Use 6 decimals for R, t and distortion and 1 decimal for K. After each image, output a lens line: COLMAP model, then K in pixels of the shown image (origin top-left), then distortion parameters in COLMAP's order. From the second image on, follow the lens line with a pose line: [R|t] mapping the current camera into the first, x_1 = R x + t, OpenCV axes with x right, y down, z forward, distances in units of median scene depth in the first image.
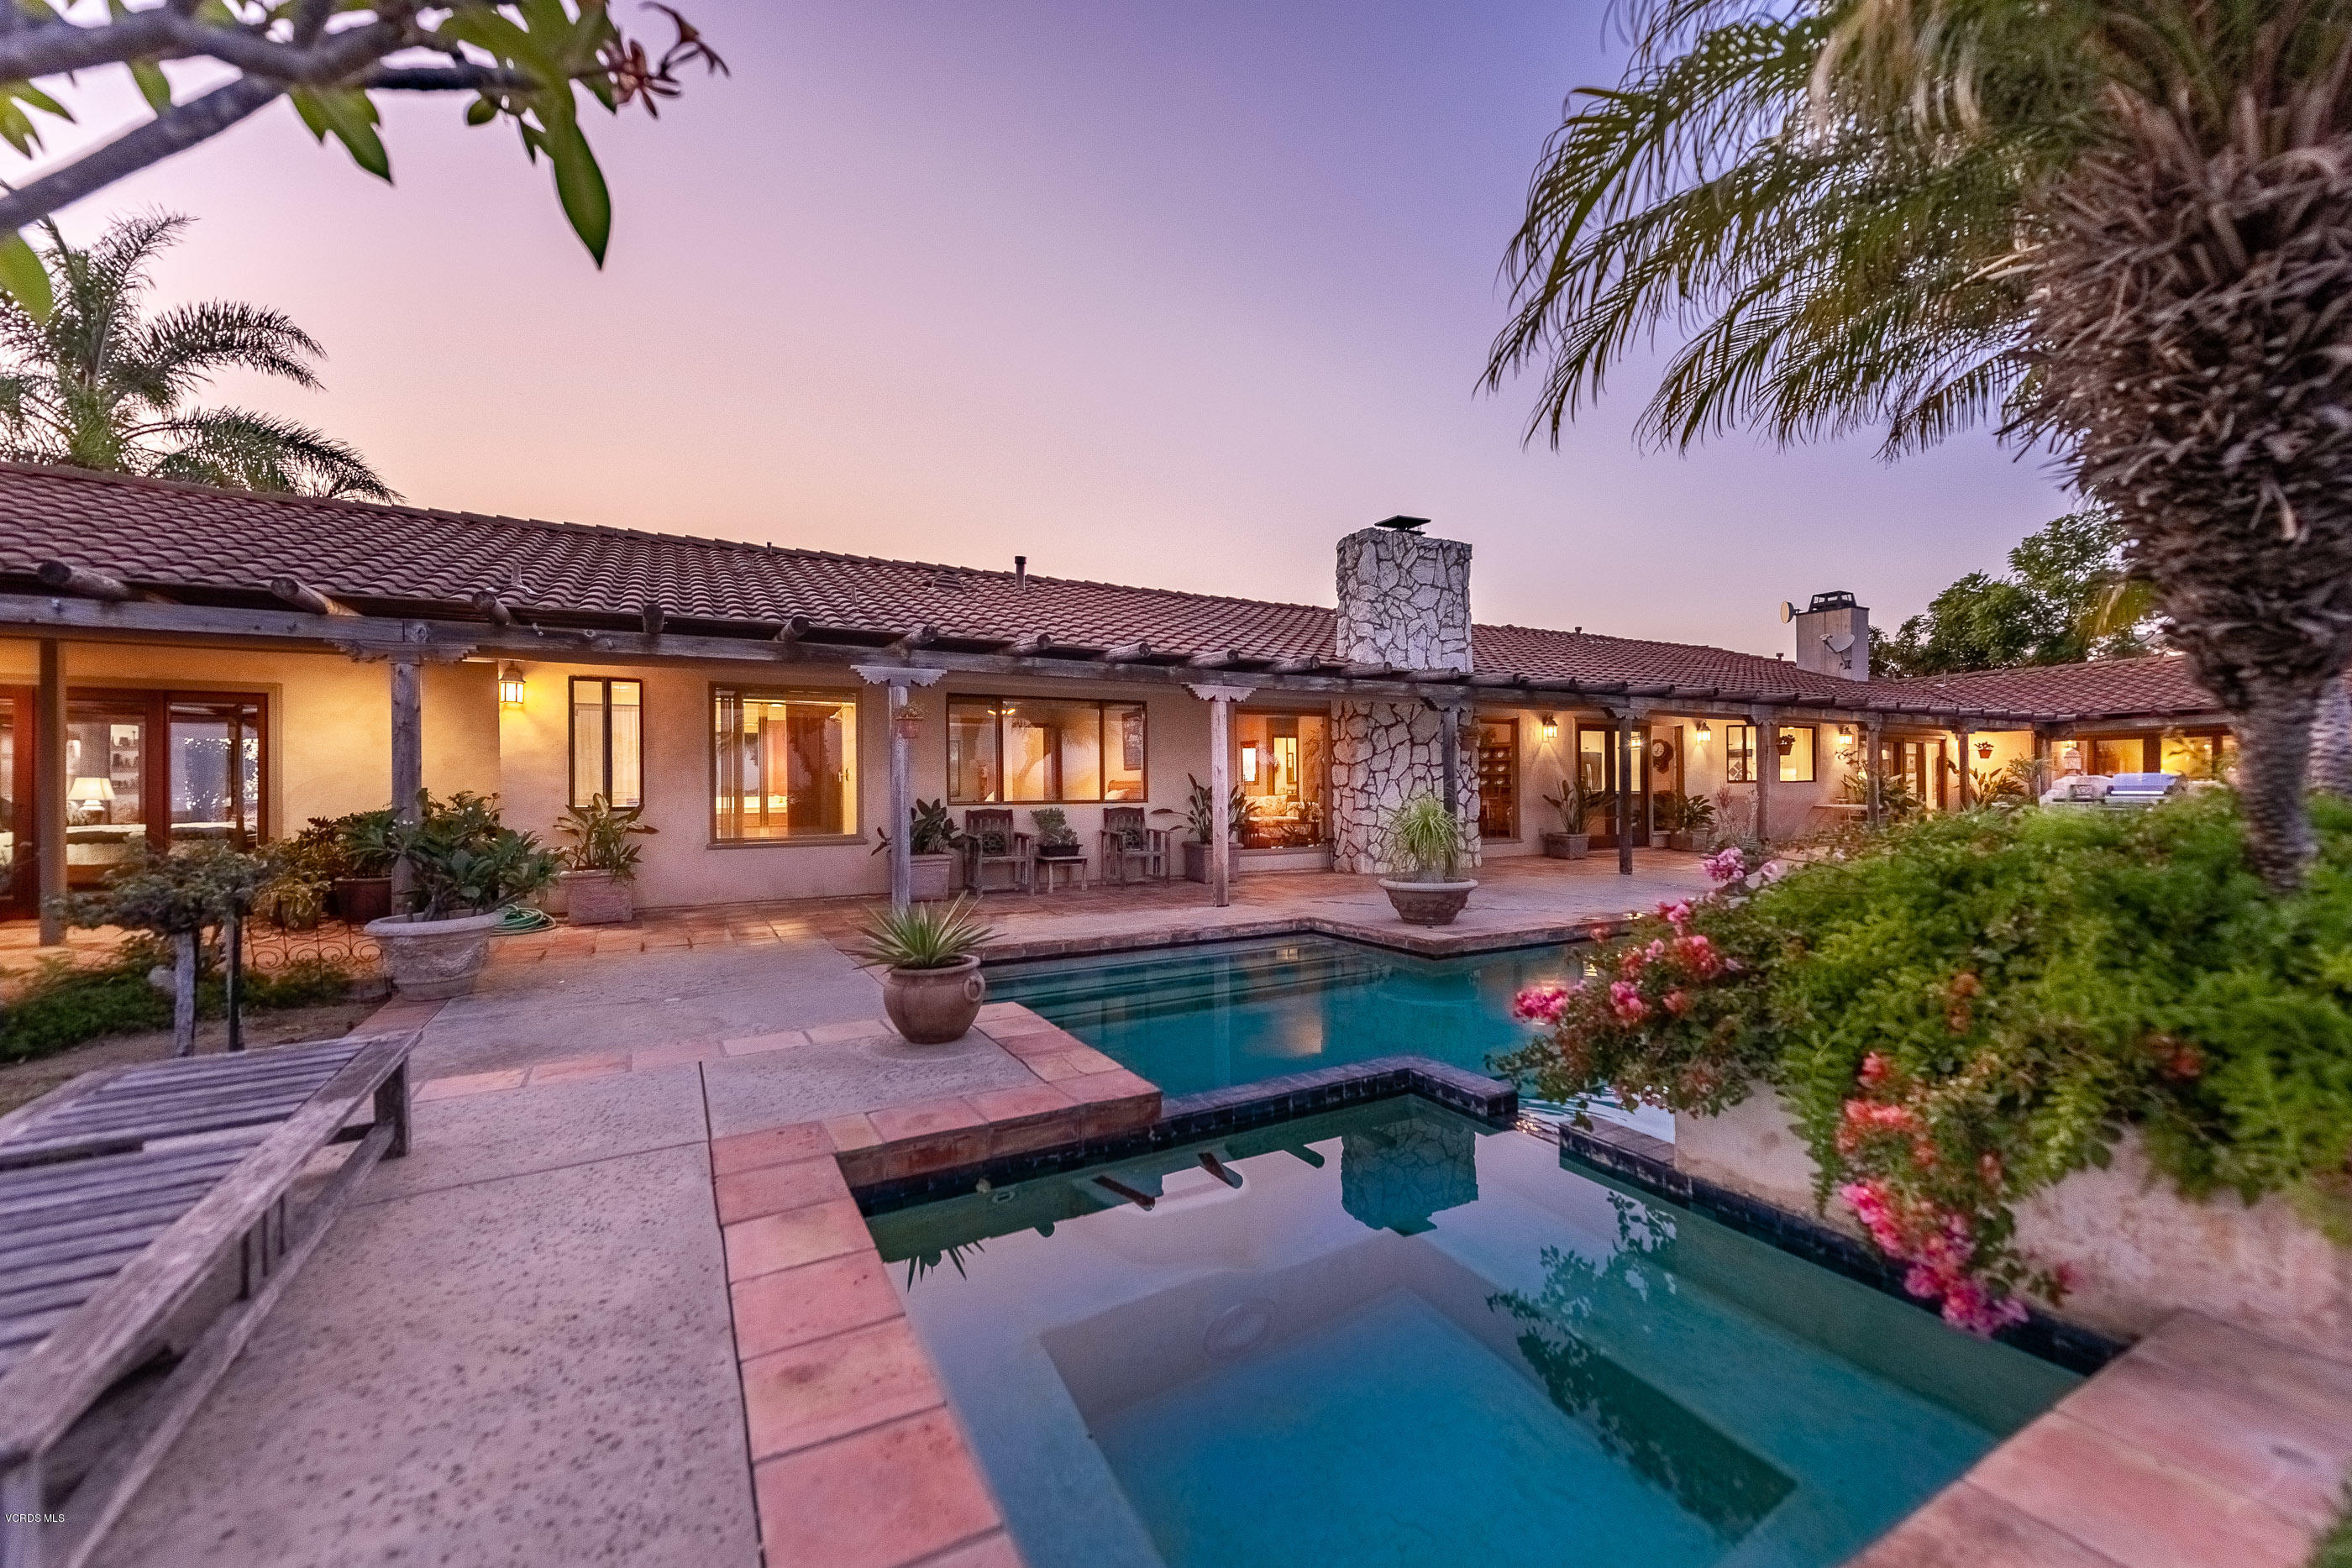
lens RADIAL K [[944.9, 0, 1182.6], [0, 944.9, 791.4], [0, 0, 1]] dist [0.019154, -0.007747]
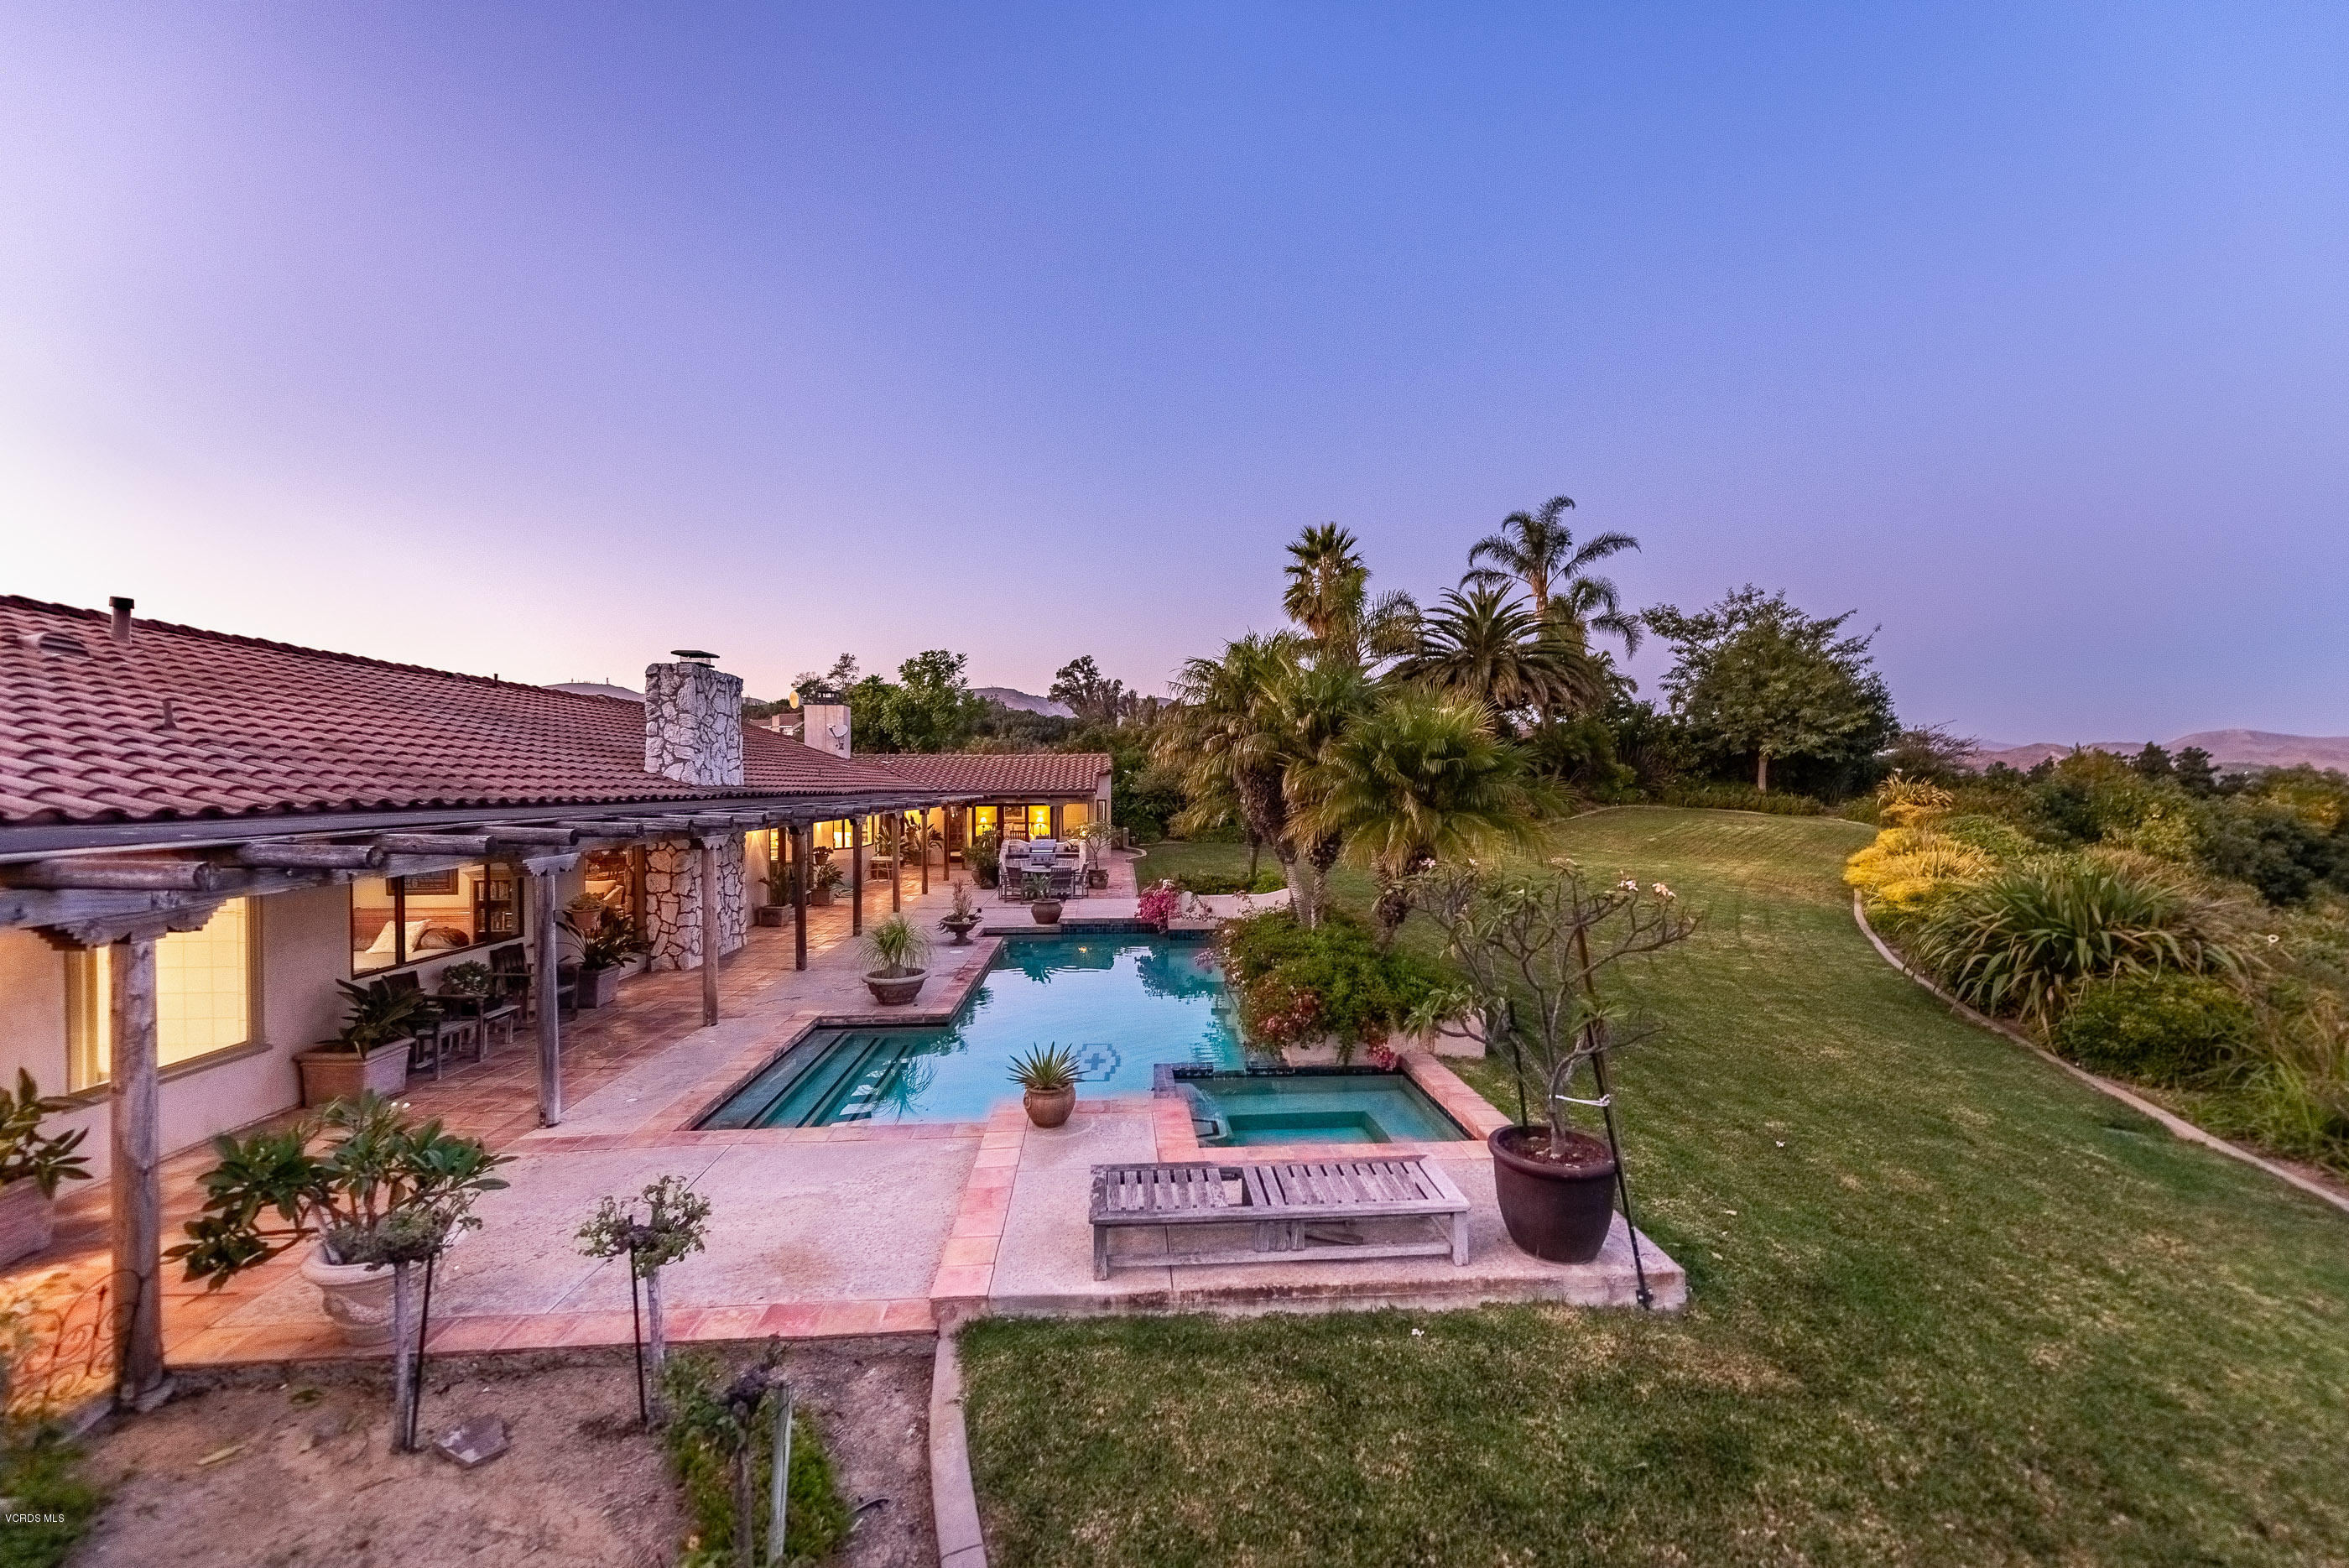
lens RADIAL K [[940.8, 0, 1187.8], [0, 940.8, 783.8], [0, 0, 1]] dist [0.015457, -0.005172]
pose [[0.410004, 0.009543, 0.912034, -0.763600], [-0.006606, 0.999950, -0.007493, -0.166666], [-0.912060, -0.002953, 0.410046, -0.017087]]
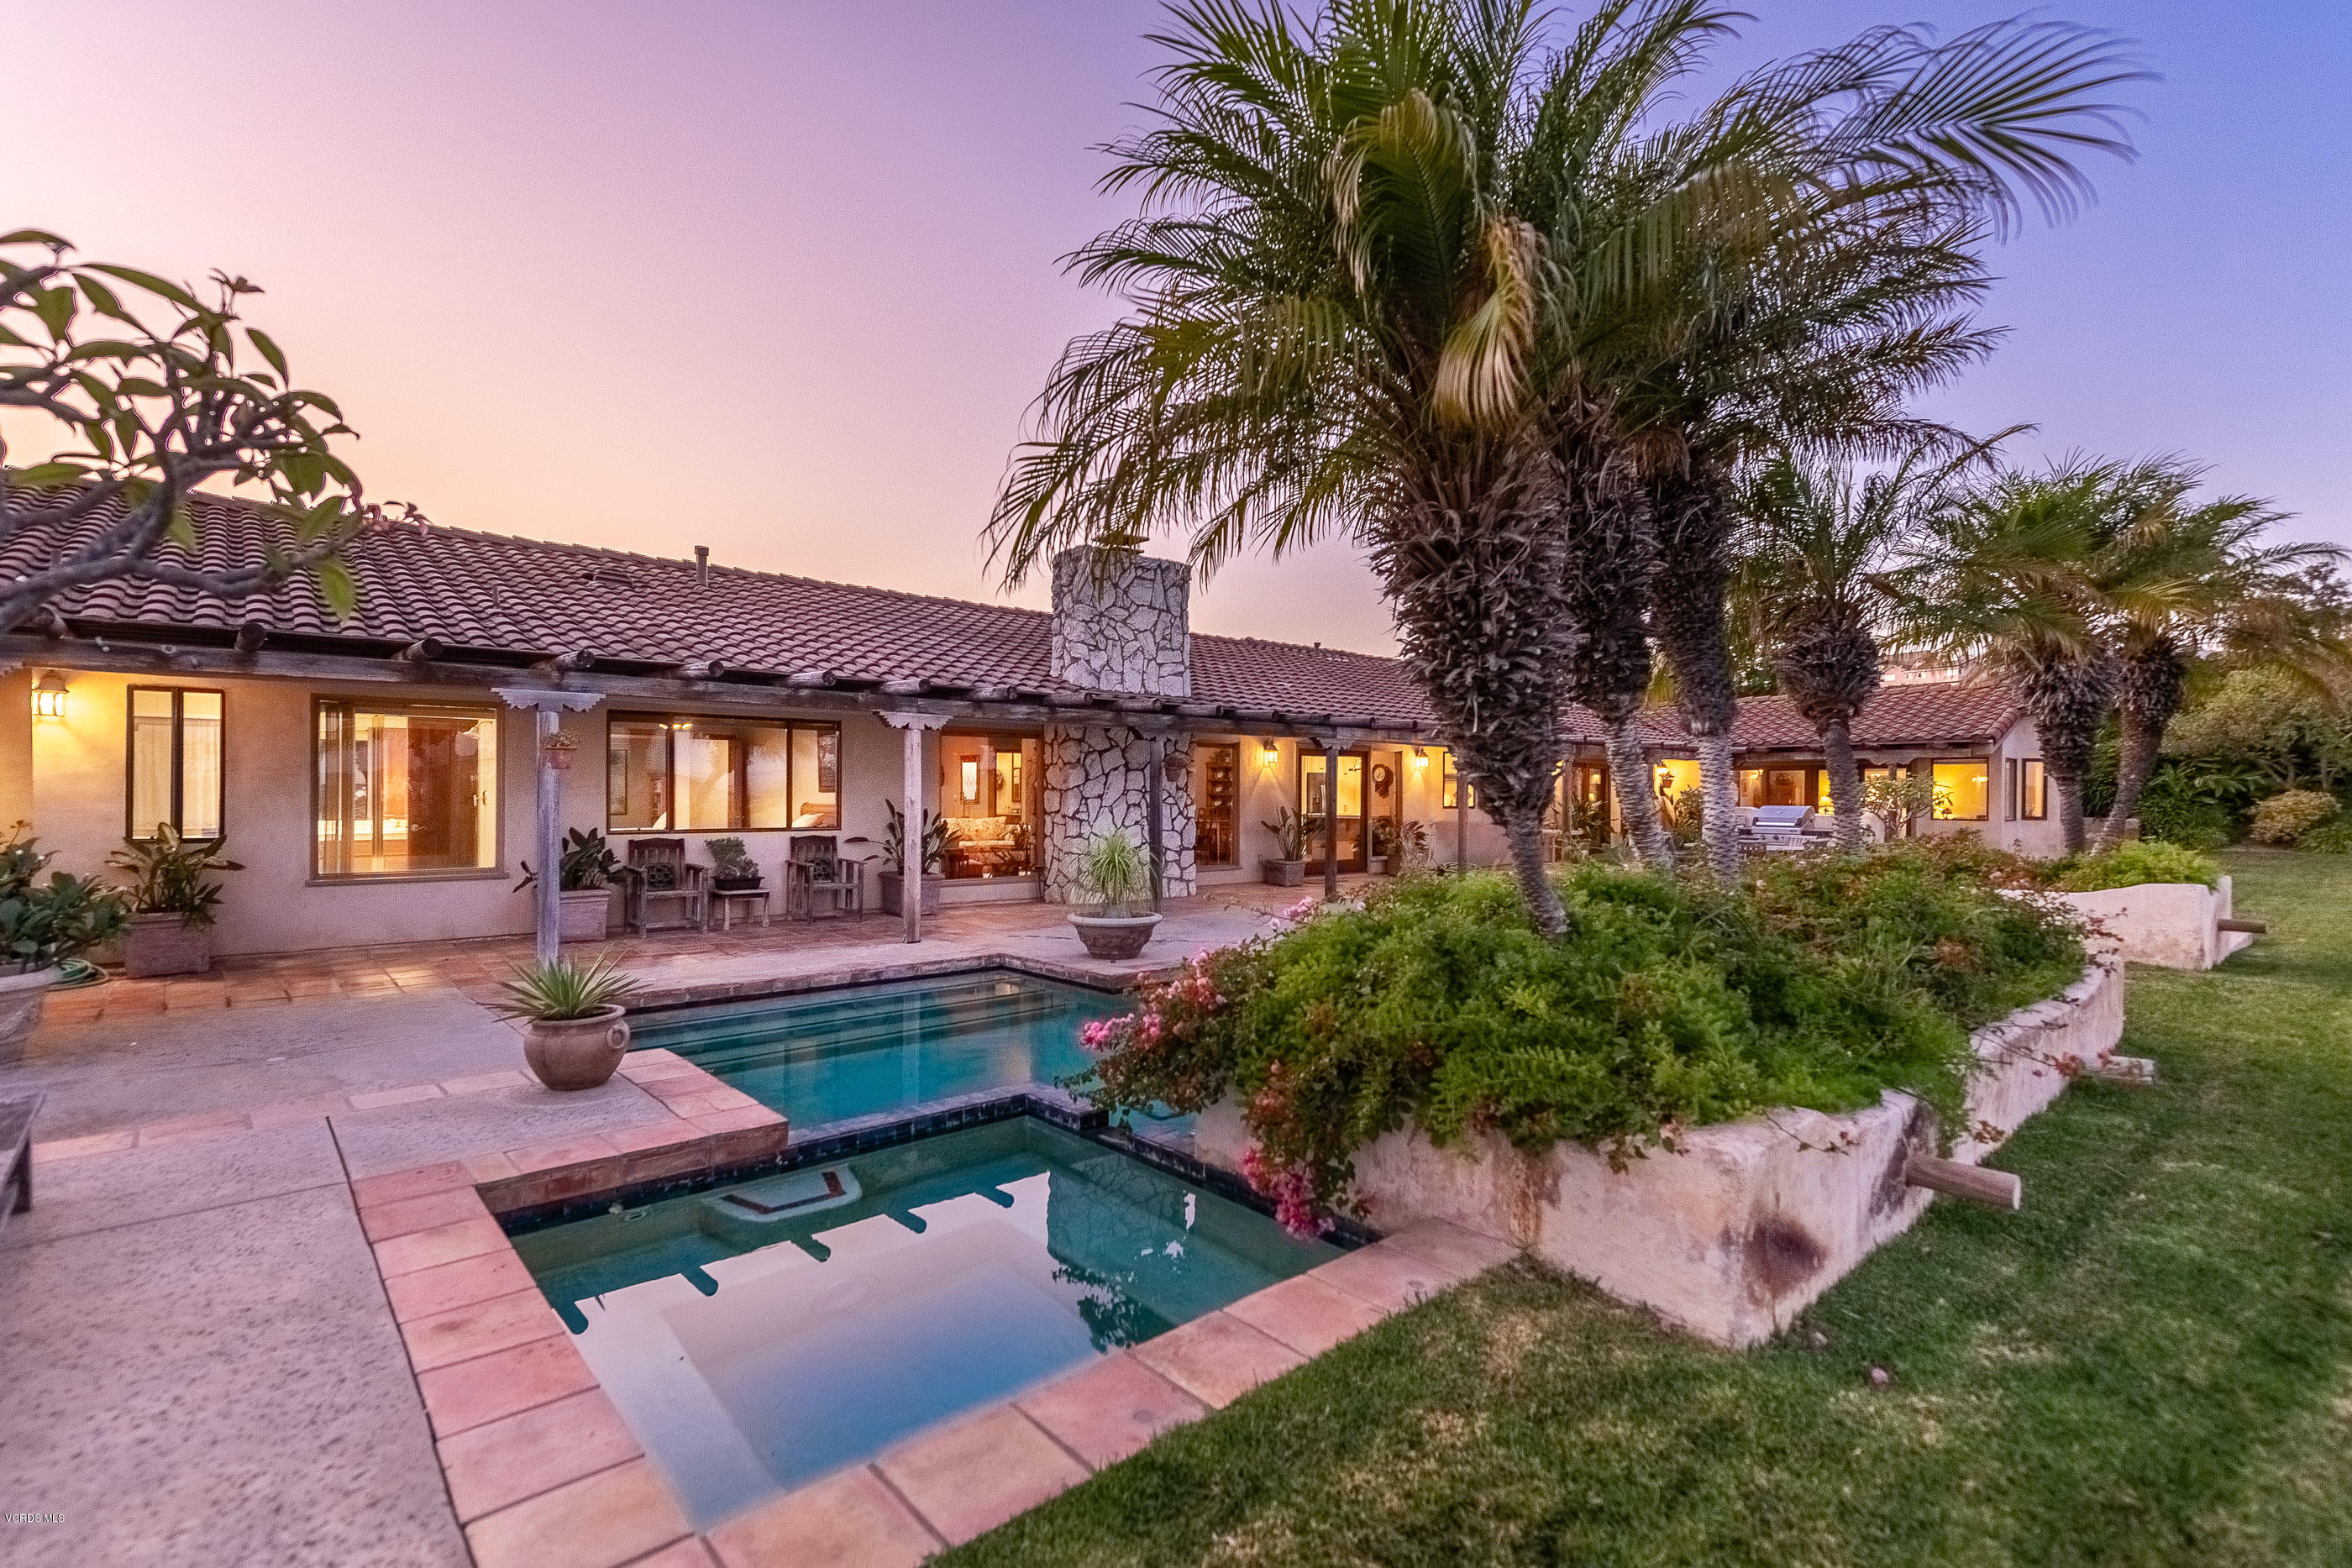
lens RADIAL K [[1102.5, 0, 1144.7], [0, 1102.5, 791.7], [0, 0, 1]] dist [0.019407, -0.008776]
pose [[0.980109, 0.012541, 0.198061, 0.048203], [-0.011960, 0.999920, -0.004133, -0.030188], [-0.198097, 0.001682, 0.980181, -0.147571]]
